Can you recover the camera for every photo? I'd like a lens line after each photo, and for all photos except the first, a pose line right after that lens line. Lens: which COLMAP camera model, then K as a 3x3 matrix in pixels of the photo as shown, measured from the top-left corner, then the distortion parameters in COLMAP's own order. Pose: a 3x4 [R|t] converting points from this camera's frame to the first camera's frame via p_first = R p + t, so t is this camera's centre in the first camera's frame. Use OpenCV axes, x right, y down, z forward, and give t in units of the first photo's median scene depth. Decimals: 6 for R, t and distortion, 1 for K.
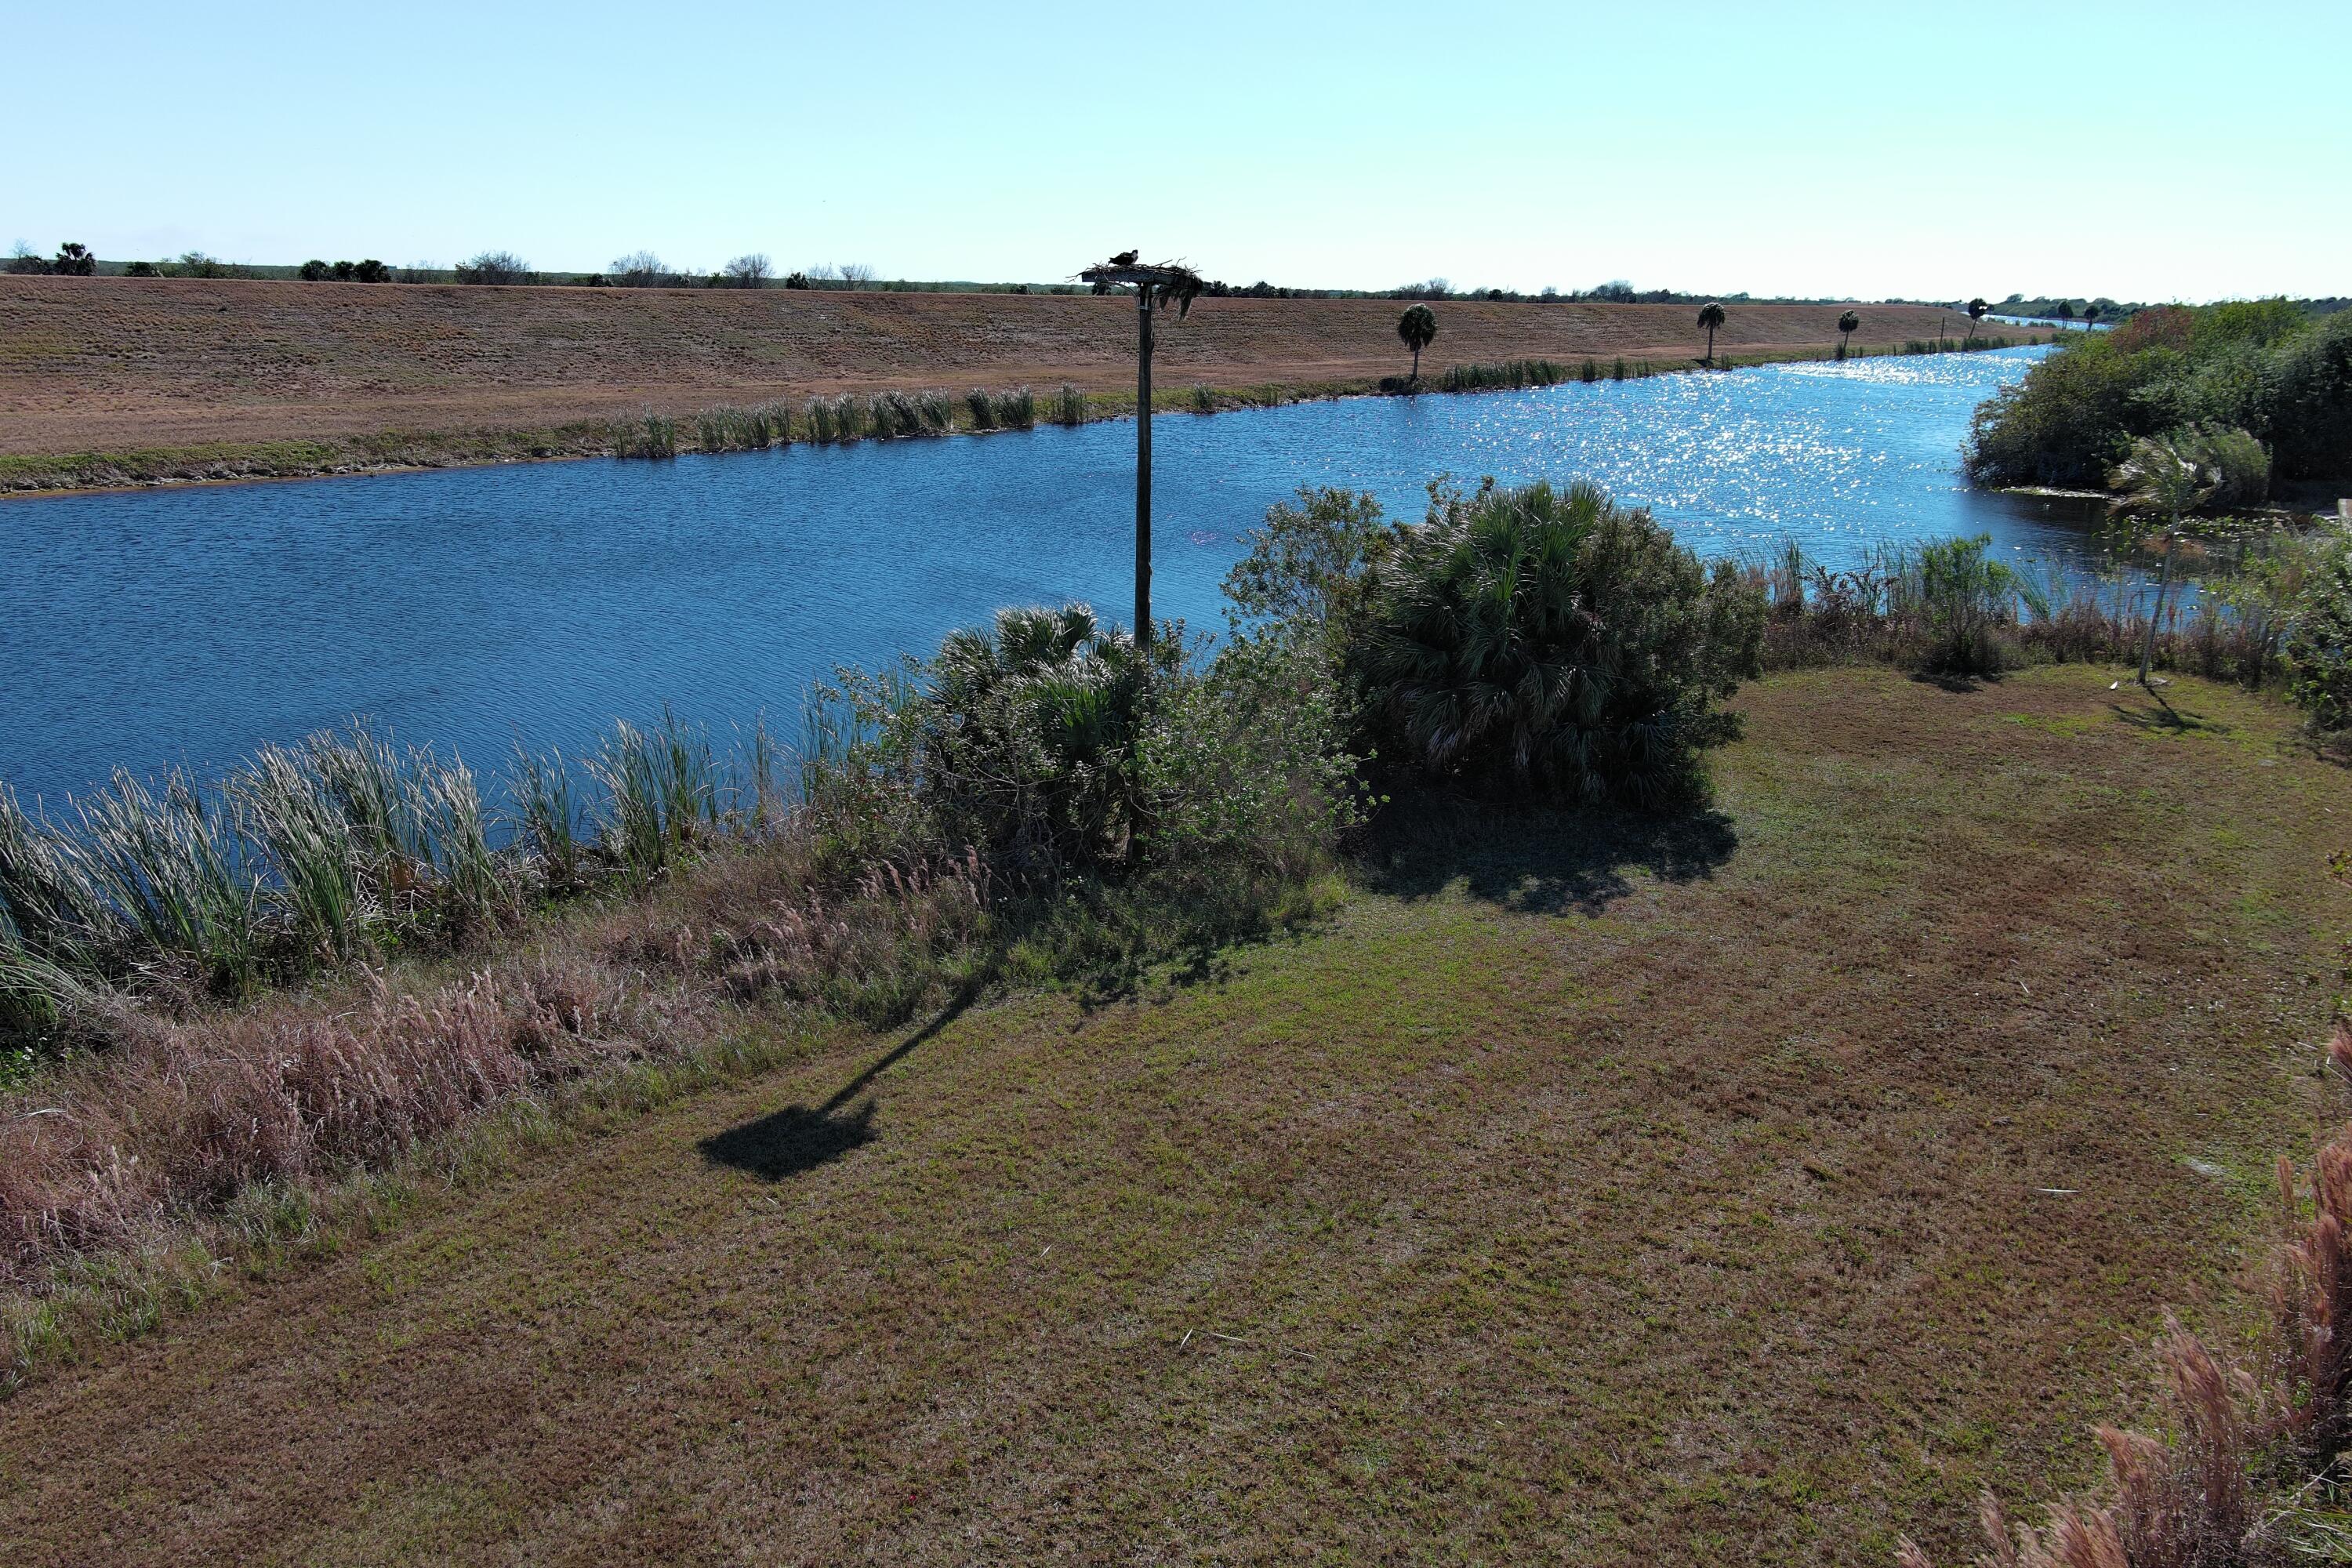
lens RADIAL K [[1818.1, 0, 1176.0], [0, 1818.1, 784.0], [0, 0, 1]] dist [0.025775, -0.009918]
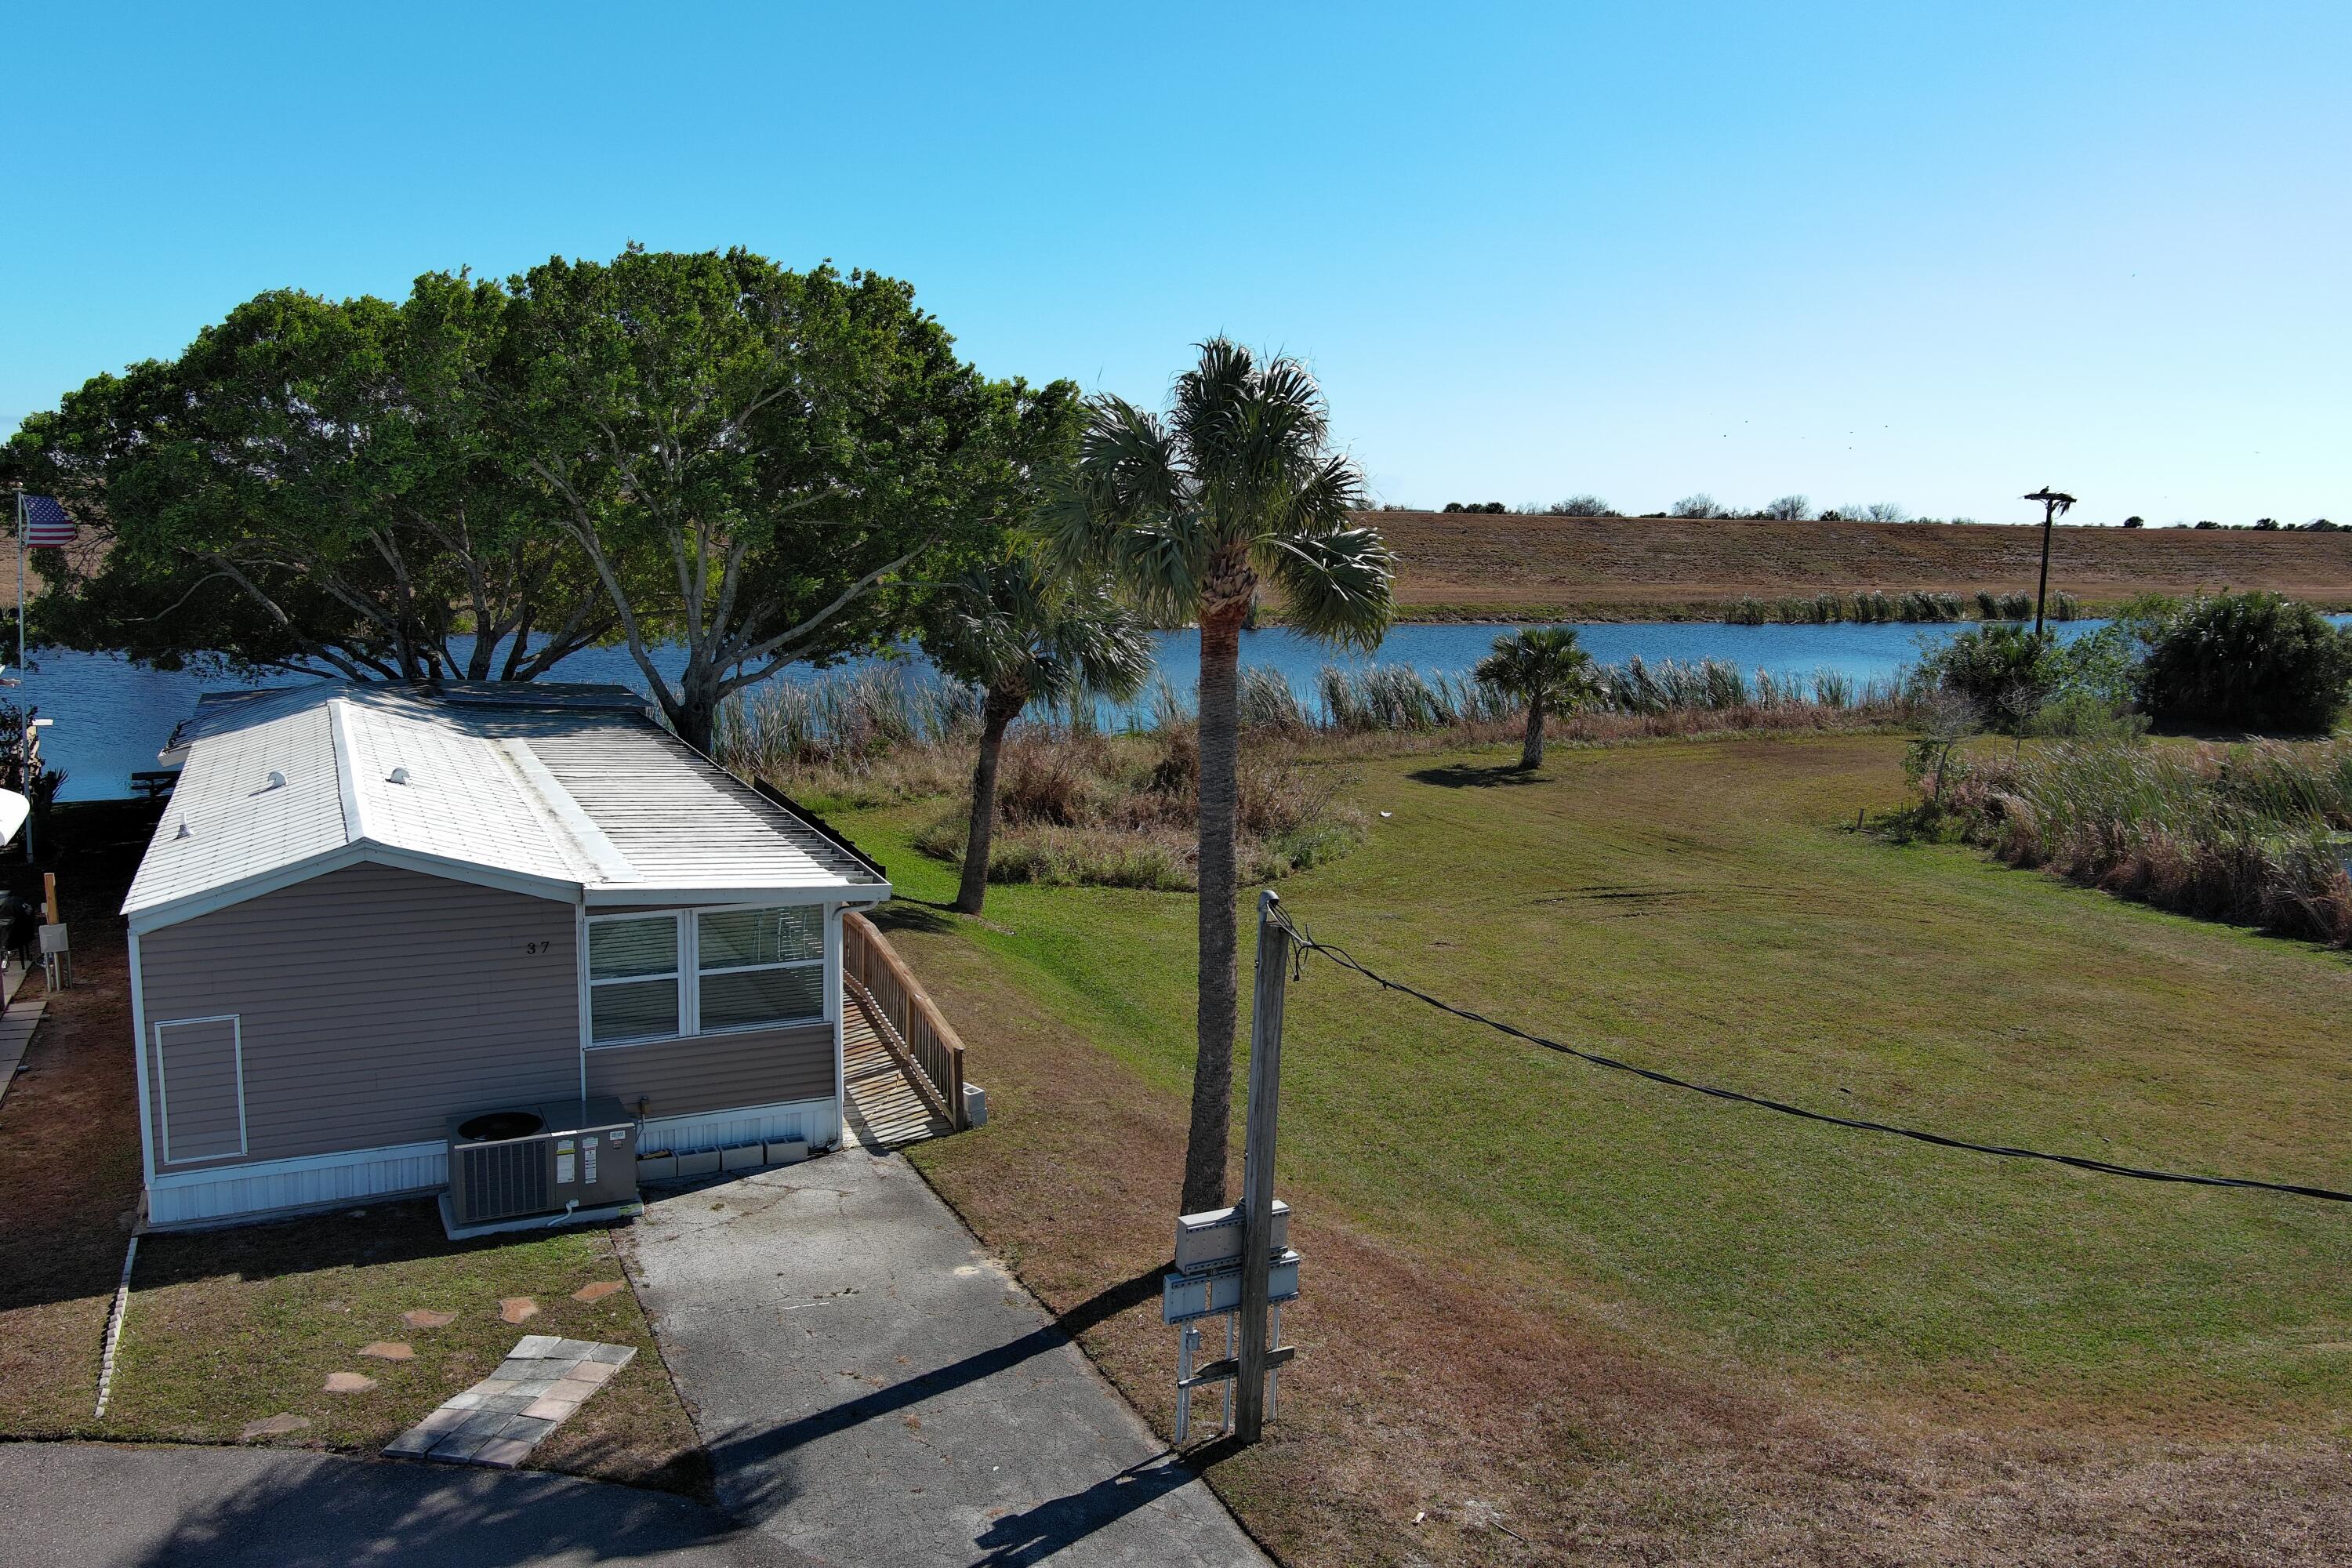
lens RADIAL K [[1818.1, 0, 1176.0], [0, 1818.1, 784.0], [0, 0, 1]] dist [0.025775, -0.009918]
pose [[0.864308, 0.075452, -0.497271, 0.050963], [-0.137649, 0.986422, -0.089577, 0.118684], [0.483760, 0.145871, 0.862959, -0.402633]]
